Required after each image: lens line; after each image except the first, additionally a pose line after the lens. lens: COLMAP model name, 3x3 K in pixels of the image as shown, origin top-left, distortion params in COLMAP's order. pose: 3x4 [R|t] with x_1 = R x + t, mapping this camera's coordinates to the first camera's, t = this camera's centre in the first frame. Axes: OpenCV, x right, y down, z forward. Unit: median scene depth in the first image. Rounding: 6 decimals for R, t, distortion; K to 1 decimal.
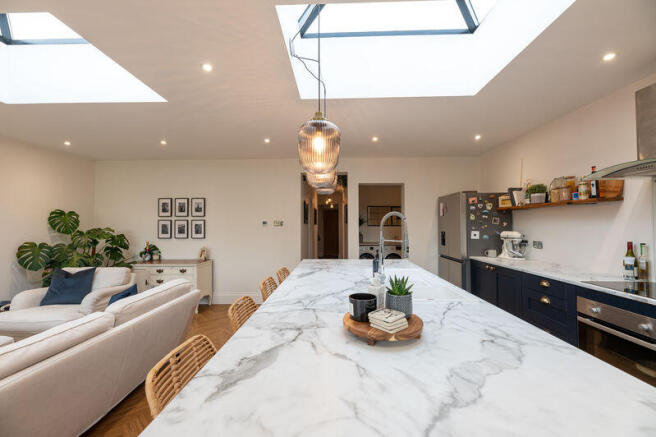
lens RADIAL K [[266.9, 0, 328.0], [0, 266.9, 218.5], [0, 0, 1]] dist [-0.001031, -0.000375]
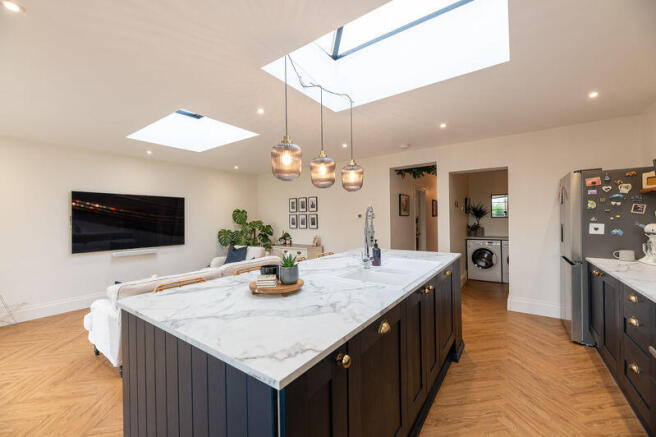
lens RADIAL K [[263.3, 0, 328.0], [0, 263.3, 218.5], [0, 0, 1]] dist [-0.000372, -0.000082]
pose [[0.832059, -0.007165, -0.554640, 0.337571], [0.022940, 0.999506, 0.021502, 0.000935], [0.554212, -0.030614, 0.831812, -0.008390]]
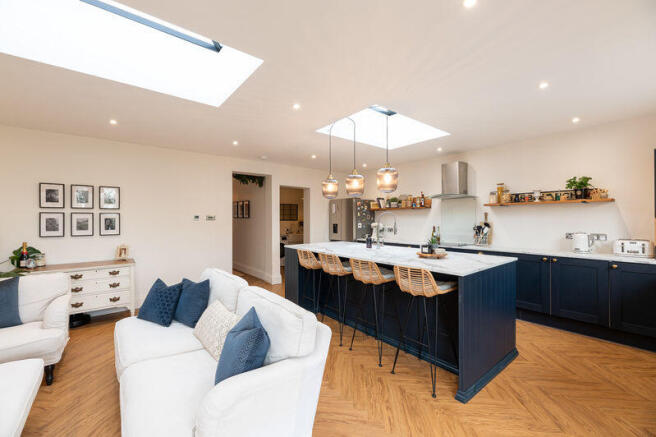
lens RADIAL K [[266.9, 0, 328.0], [0, 266.9, 218.5], [0, 0, 1]] dist [-0.001031, -0.000375]
pose [[0.760191, 0.002647, 0.649695, -0.635972], [-0.013800, 0.999832, 0.012073, 0.003398], [-0.649554, -0.018143, 0.760099, -0.096182]]
